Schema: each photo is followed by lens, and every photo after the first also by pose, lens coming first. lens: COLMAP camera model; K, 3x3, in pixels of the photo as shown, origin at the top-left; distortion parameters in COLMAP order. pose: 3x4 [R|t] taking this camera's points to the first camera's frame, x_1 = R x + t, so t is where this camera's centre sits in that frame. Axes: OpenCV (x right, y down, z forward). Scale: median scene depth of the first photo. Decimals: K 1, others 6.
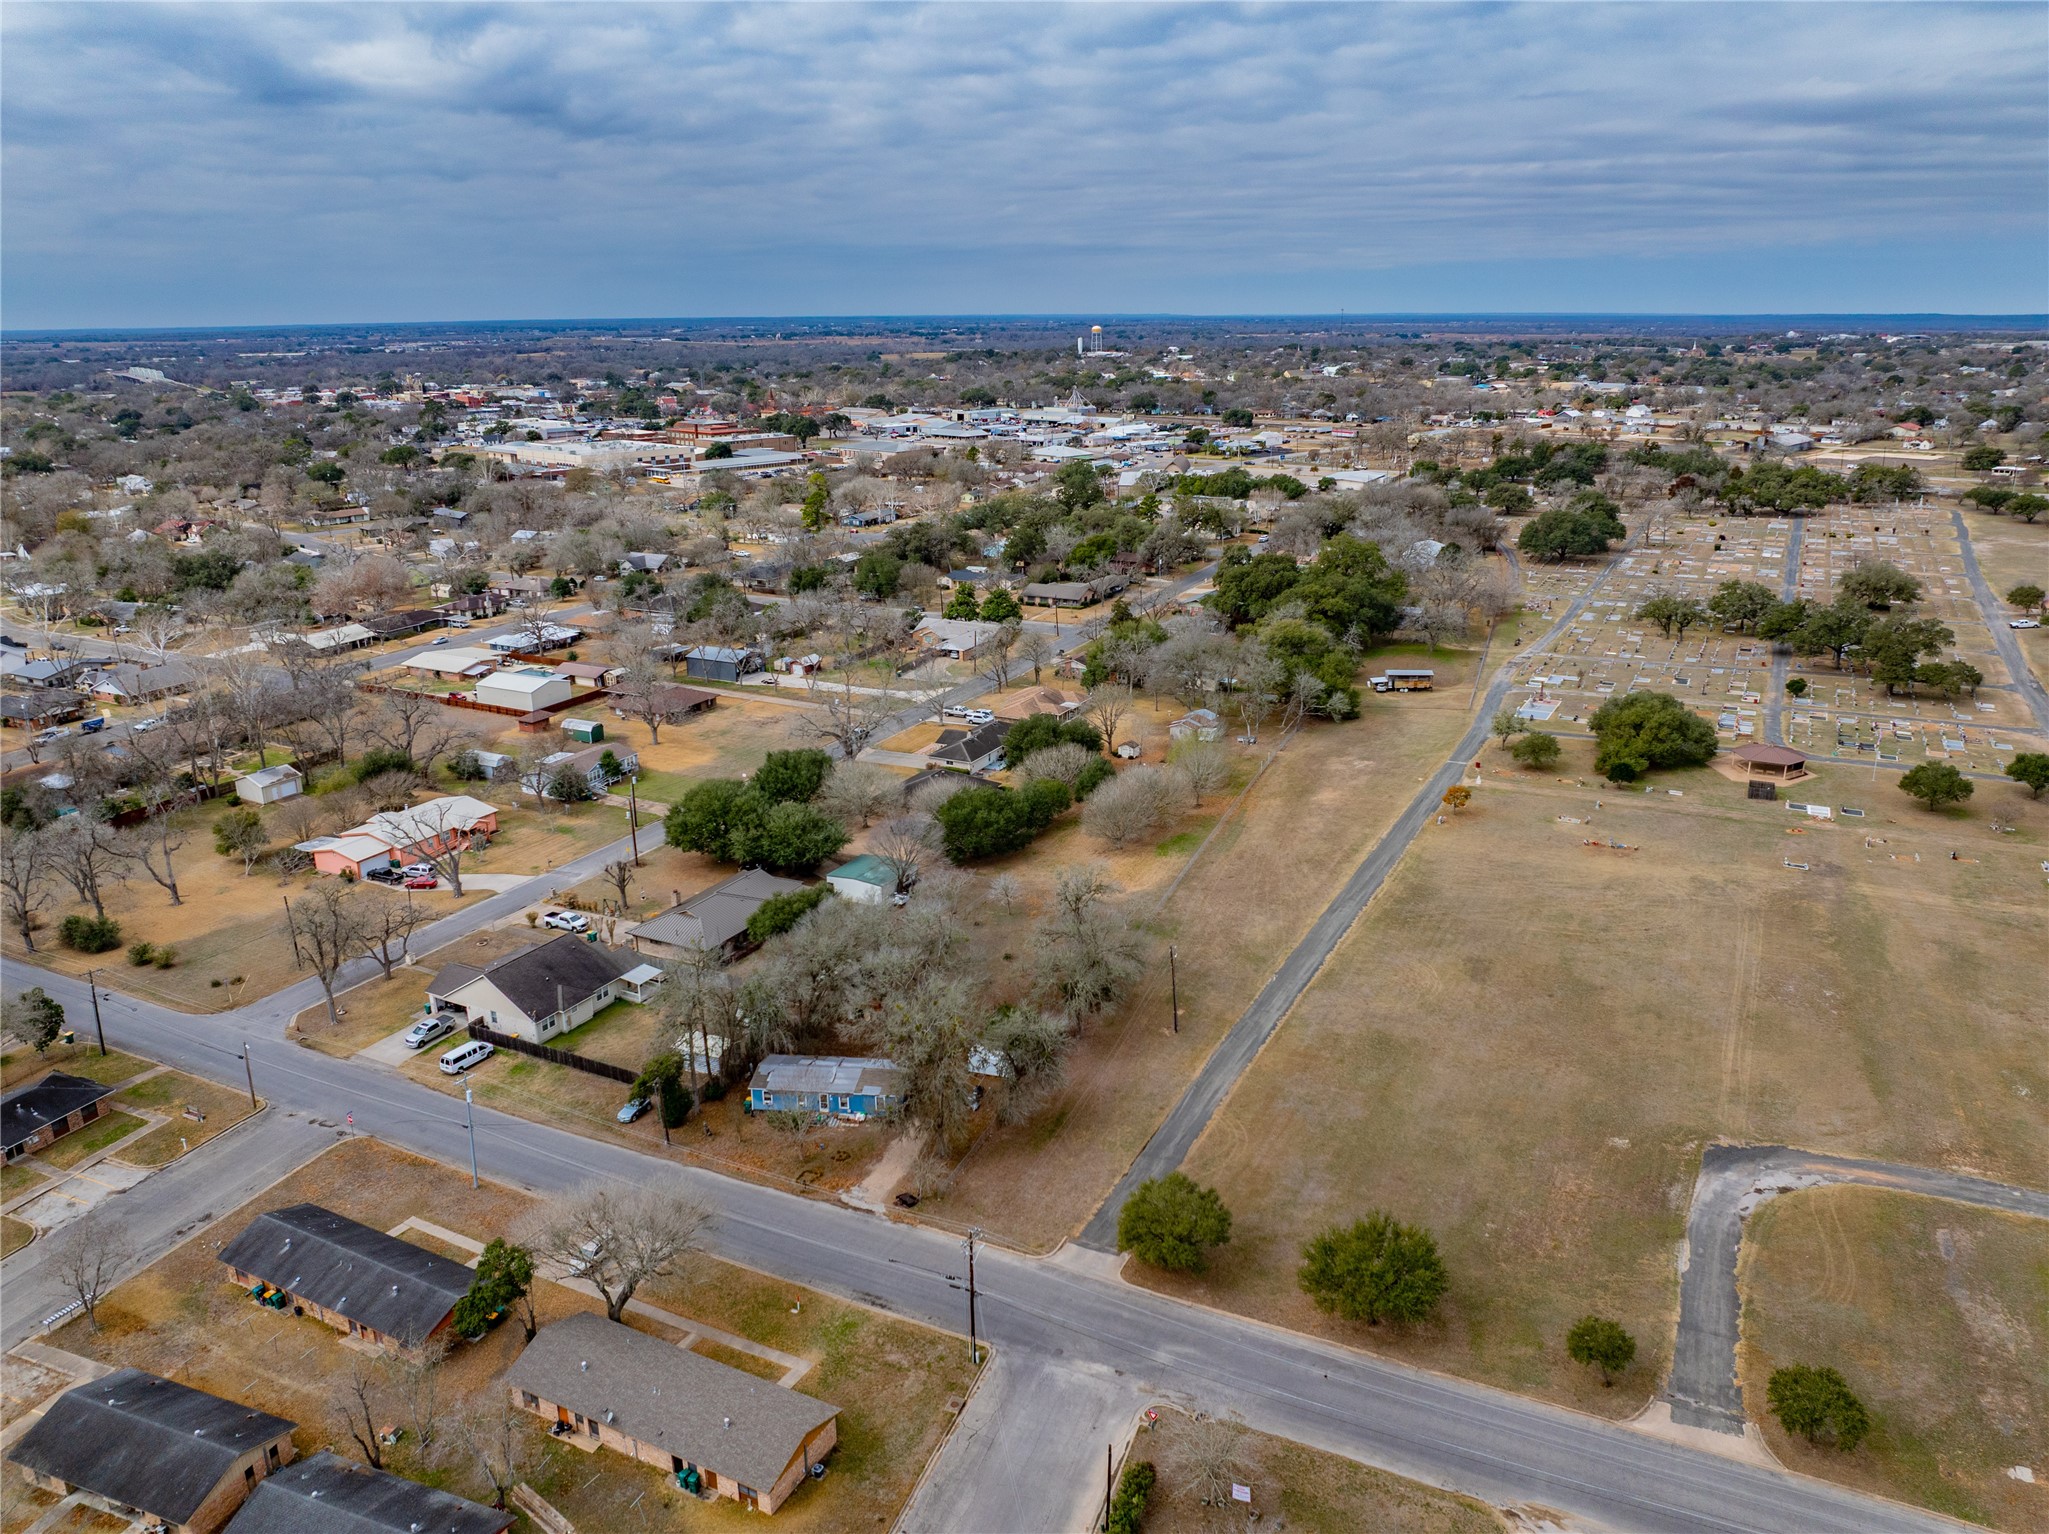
lens RADIAL K [[1453.1, 0, 1046.5], [0, 1453.1, 803.5], [0, 0, 1]] dist [-0.045093, 0.030907]
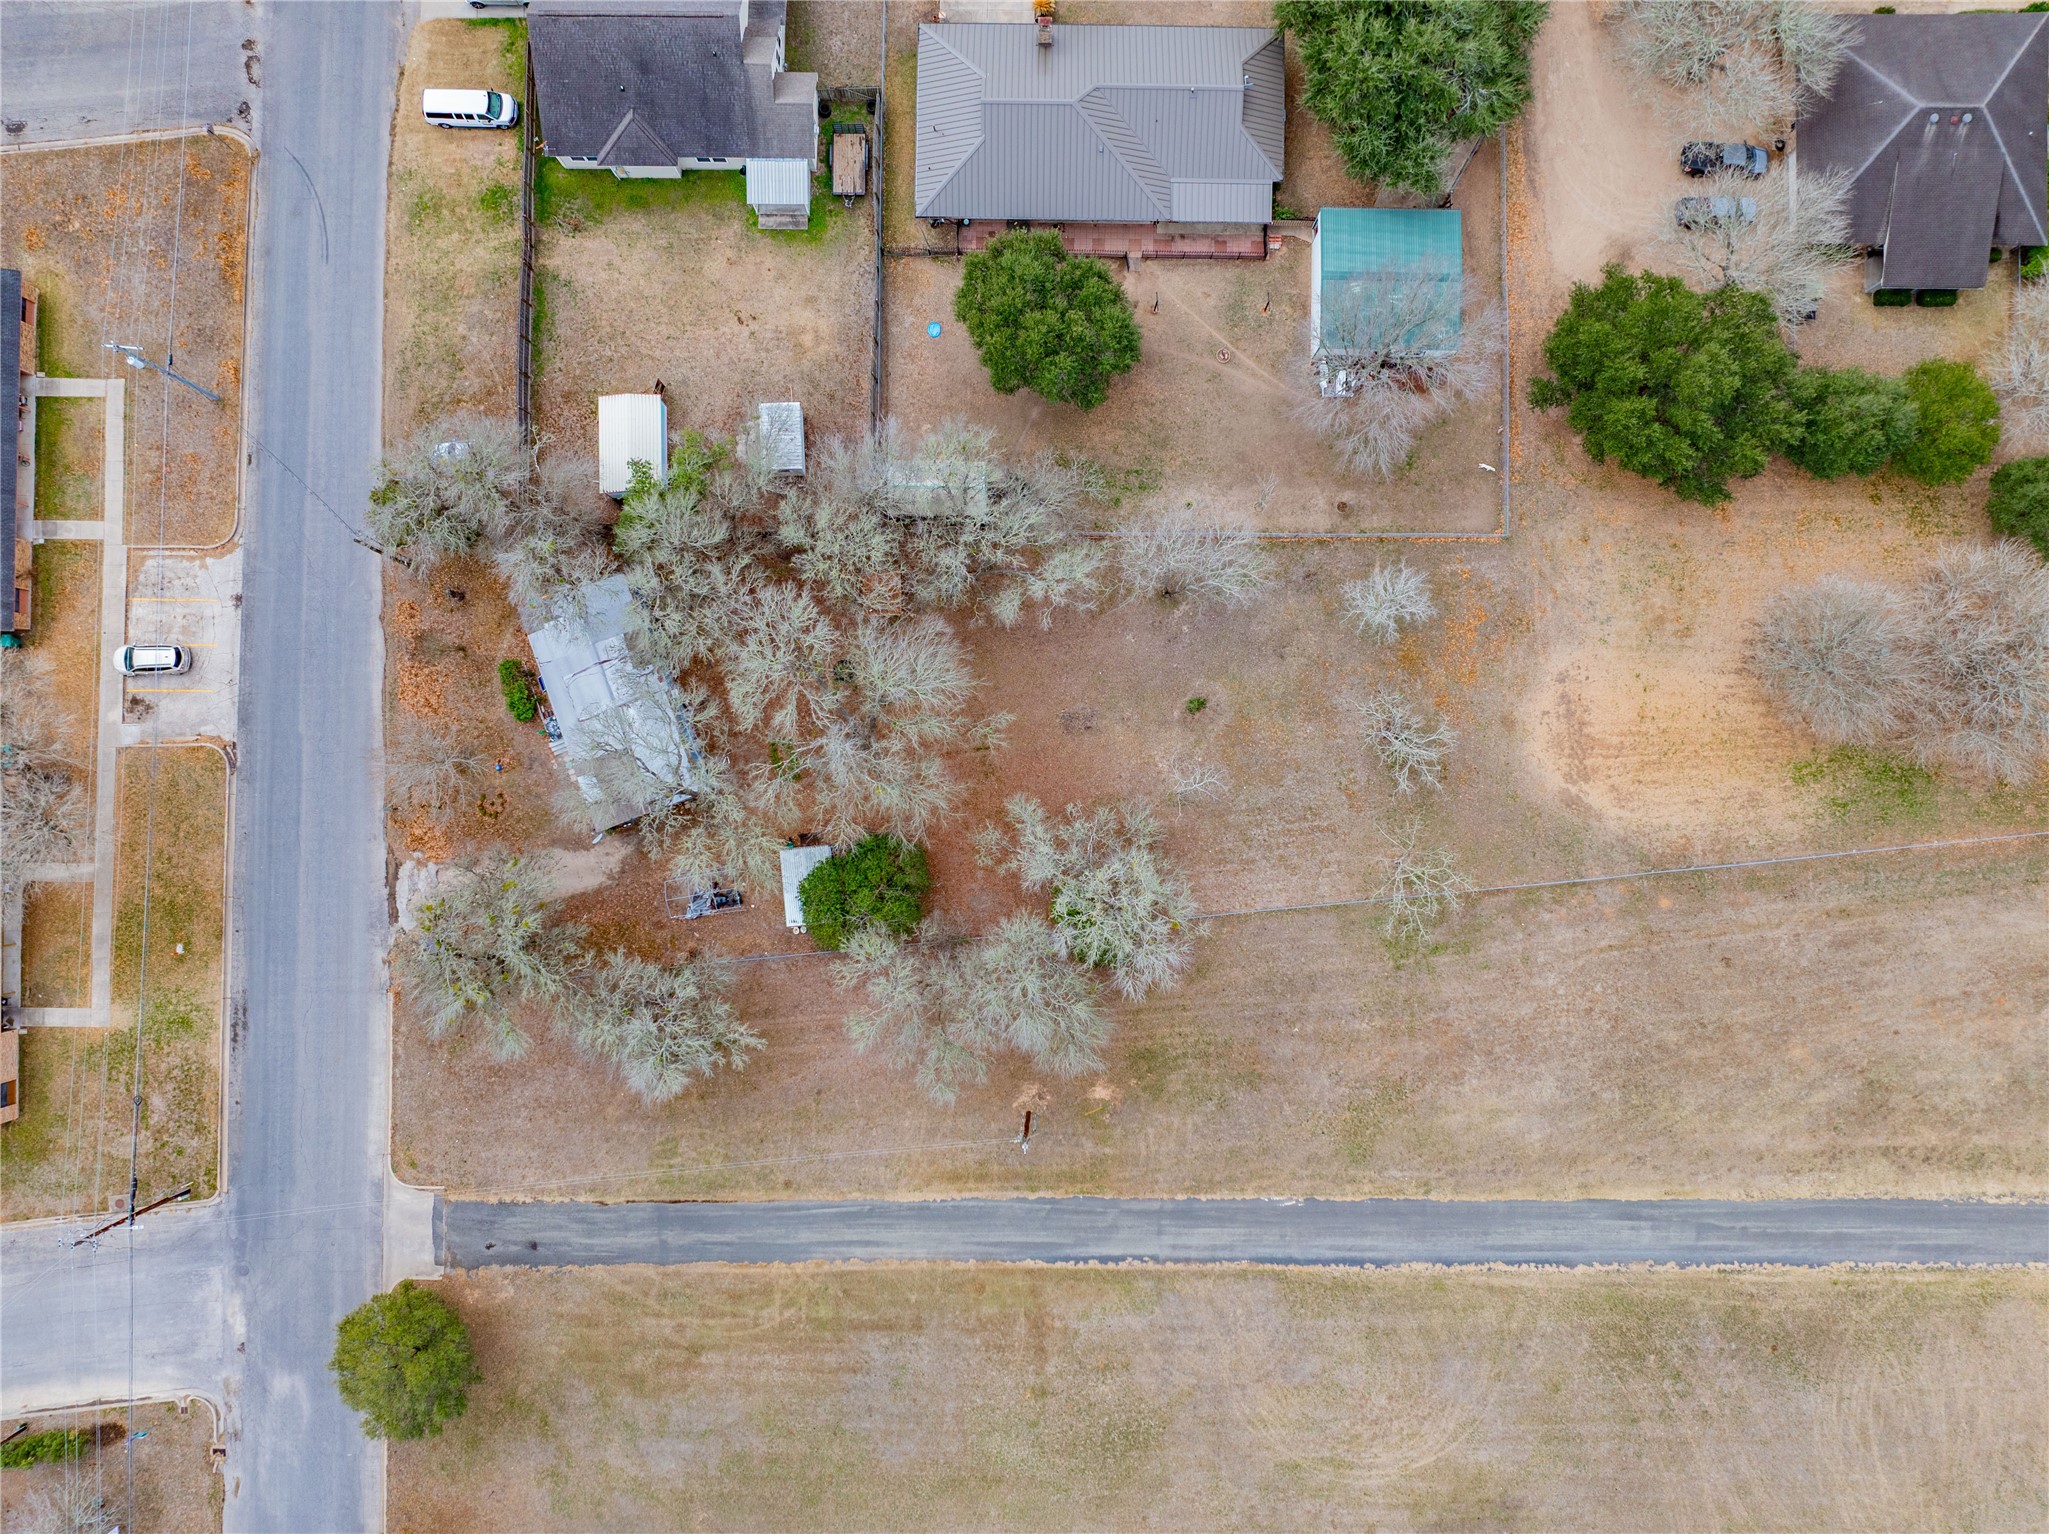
lens RADIAL K [[1456.6, 0, 1033.4], [0, 1456.6, 760.4], [0, 0, 1]] dist [-0.047881, 0.014184]
pose [[0.441850, 0.897057, -0.007596, -0.033704], [-0.290633, 0.151154, 0.944820, -0.407315], [0.848705, -0.415261, 0.327501, 0.829037]]
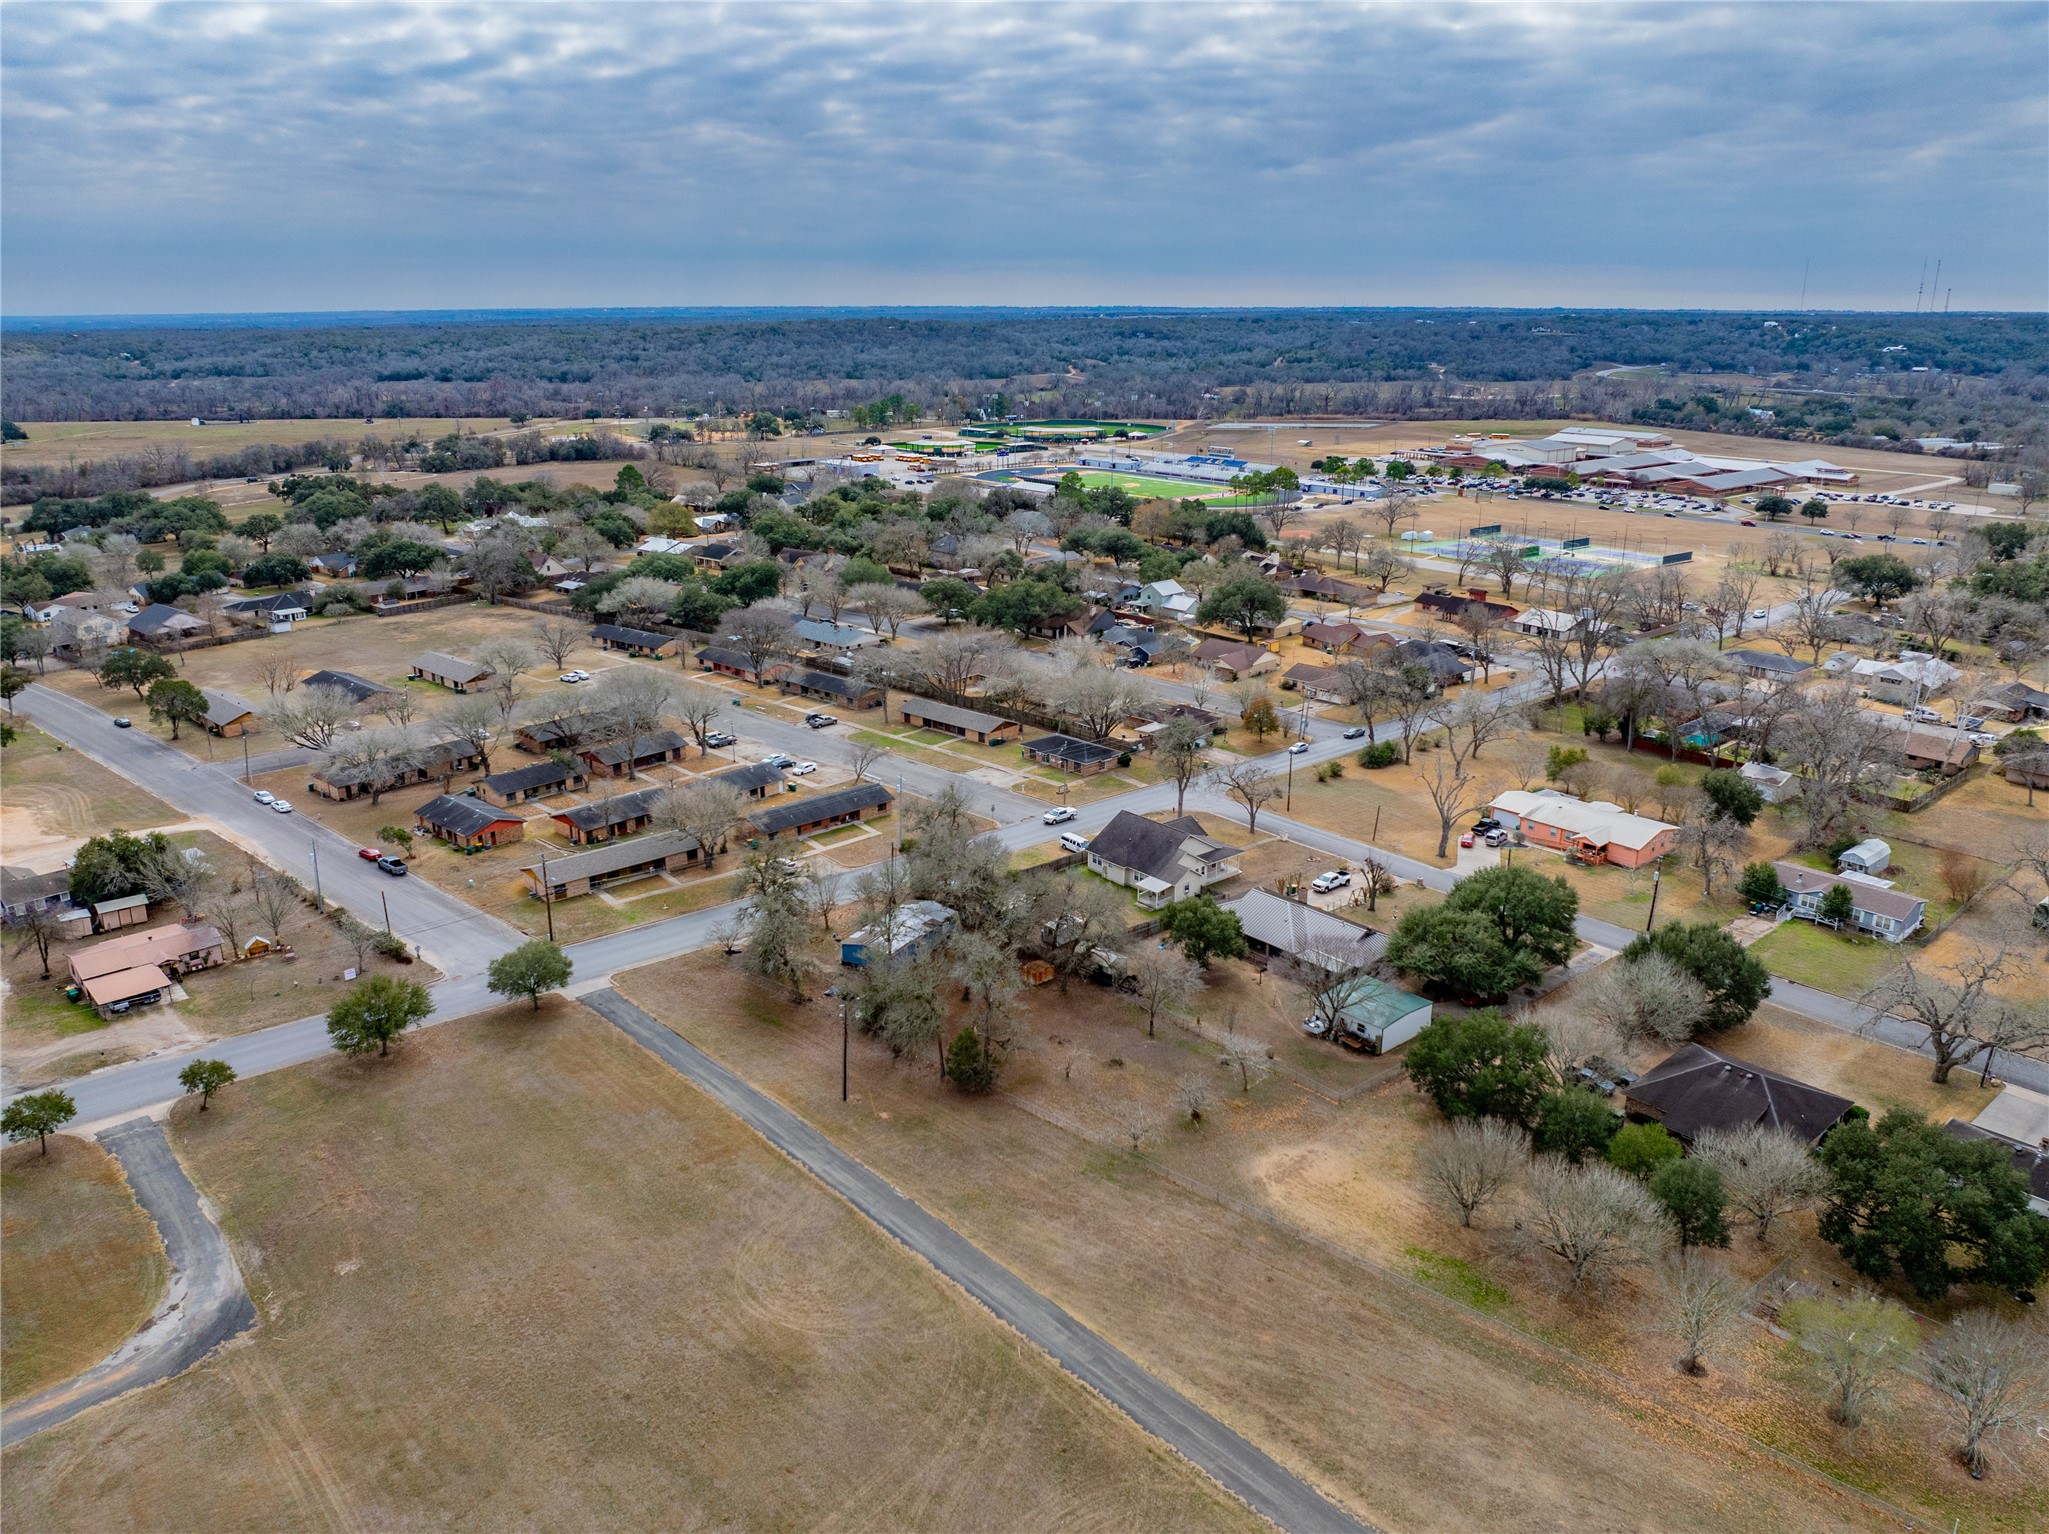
lens RADIAL K [[1469.0, 0, 1024.5], [0, 1469.0, 767.0], [0, 0, 1]] dist [-0.064086, 0.037929]
pose [[-0.385151, 0.284014, -0.878063, 0.748539], [-0.296238, 0.863063, 0.409103, -0.405997], [0.874015, 0.417682, -0.248273, 1.181537]]
